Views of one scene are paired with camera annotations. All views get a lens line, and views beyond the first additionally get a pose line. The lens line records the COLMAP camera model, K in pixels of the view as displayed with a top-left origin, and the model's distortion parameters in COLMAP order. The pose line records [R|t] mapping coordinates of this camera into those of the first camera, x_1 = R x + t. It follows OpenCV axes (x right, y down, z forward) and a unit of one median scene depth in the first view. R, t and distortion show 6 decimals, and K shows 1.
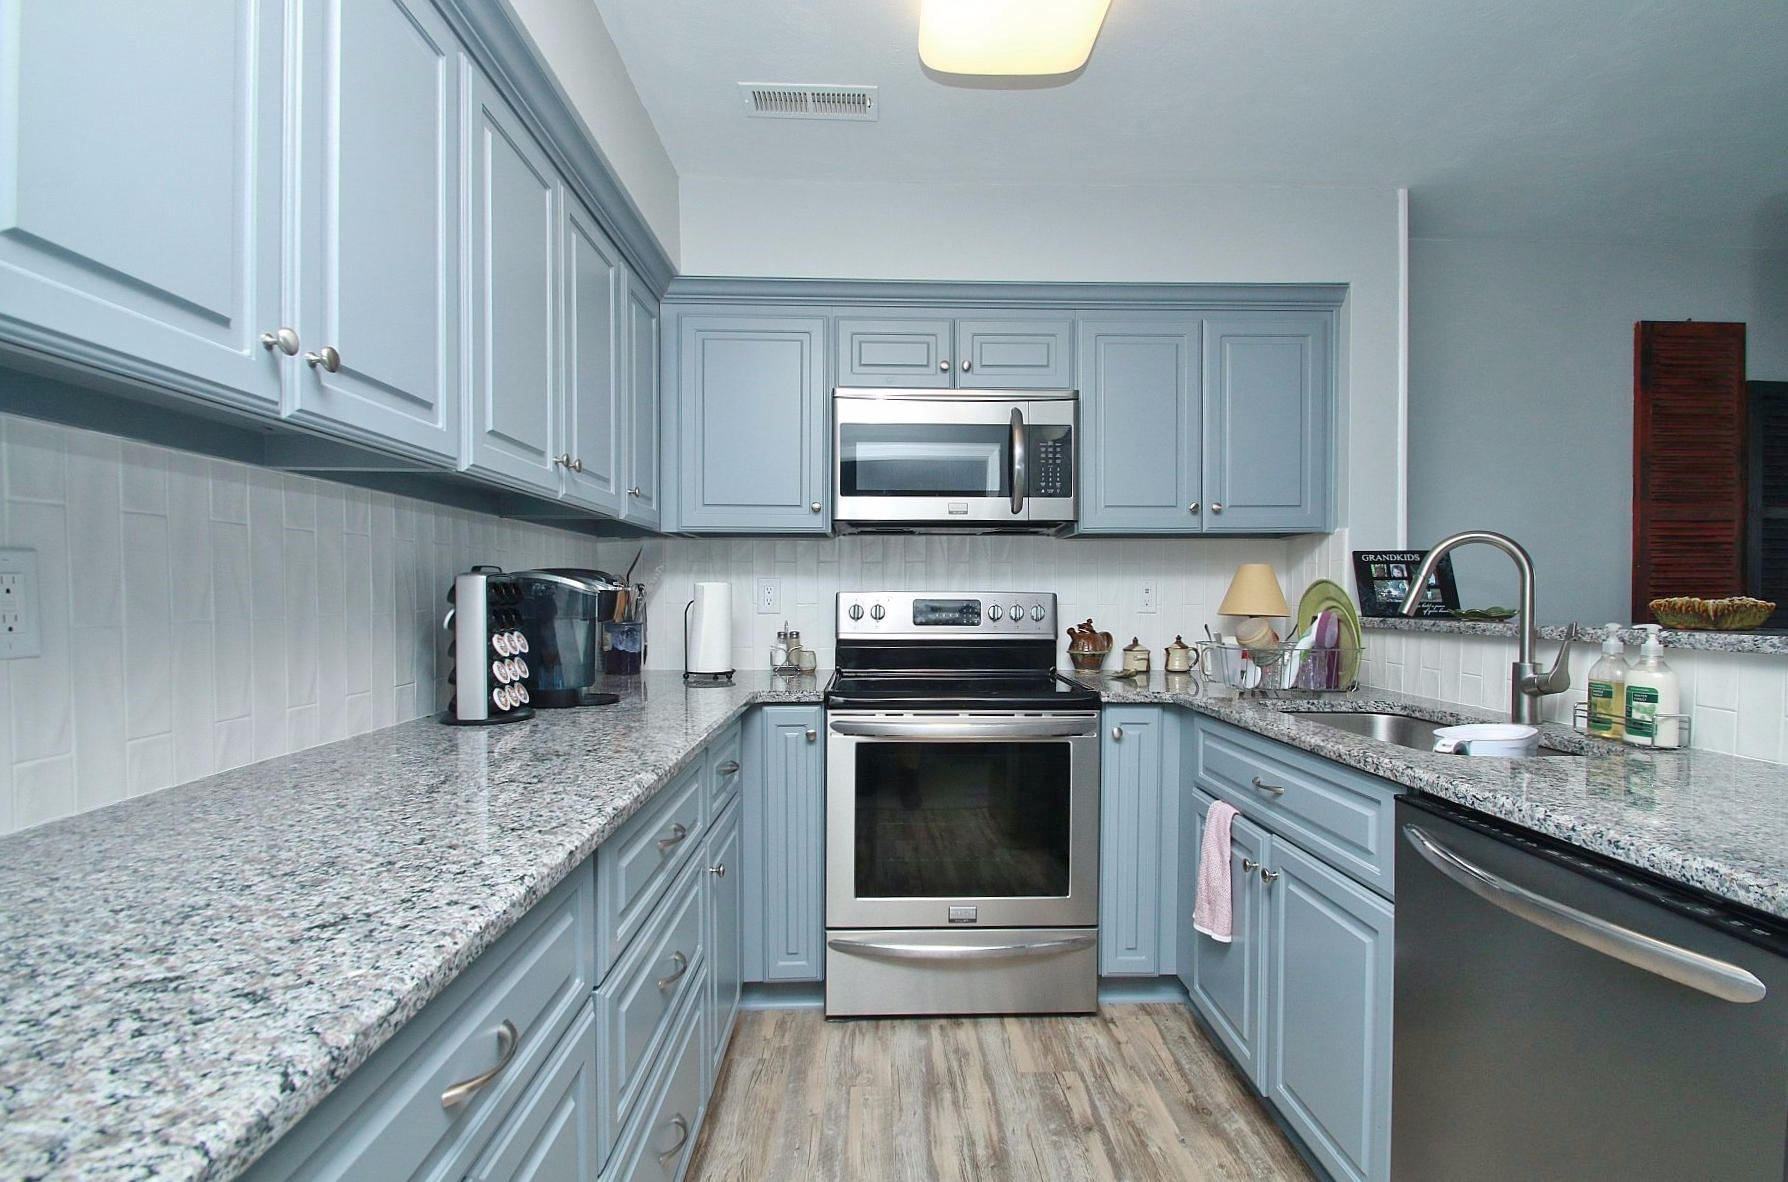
lens RADIAL K [[808.1, 0, 894.0], [0, 808.1, 591.0], [0, 0, 1]] dist [-0.002165, -0.000561]
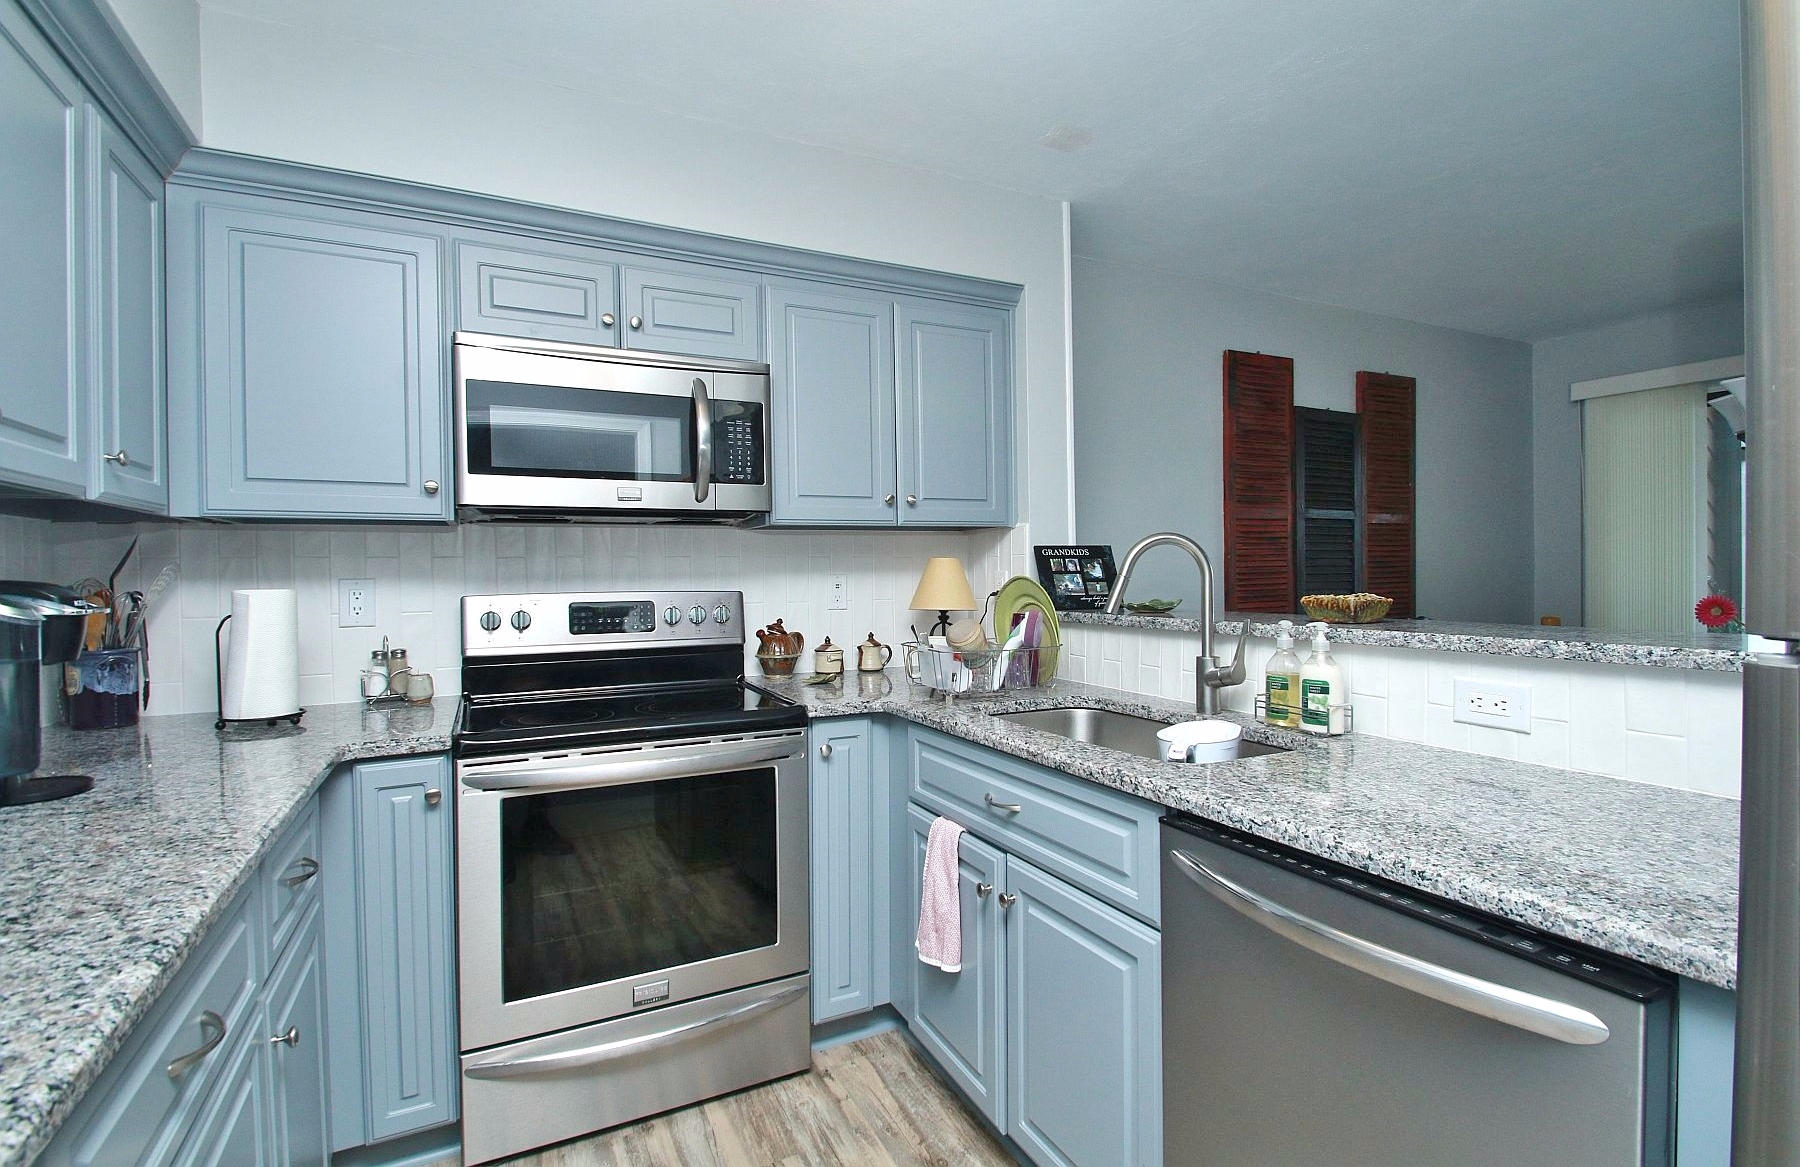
lens RADIAL K [[820.5, 0, 904.7], [0, 820.5, 575.2], [0, 0, 1]] dist [0.012877, -0.017116]
pose [[0.903462, -0.016449, 0.428352, -0.031413], [0.015071, 0.999865, 0.006608, -0.022941], [-0.428402, 0.000485, 0.903588, 0.133958]]
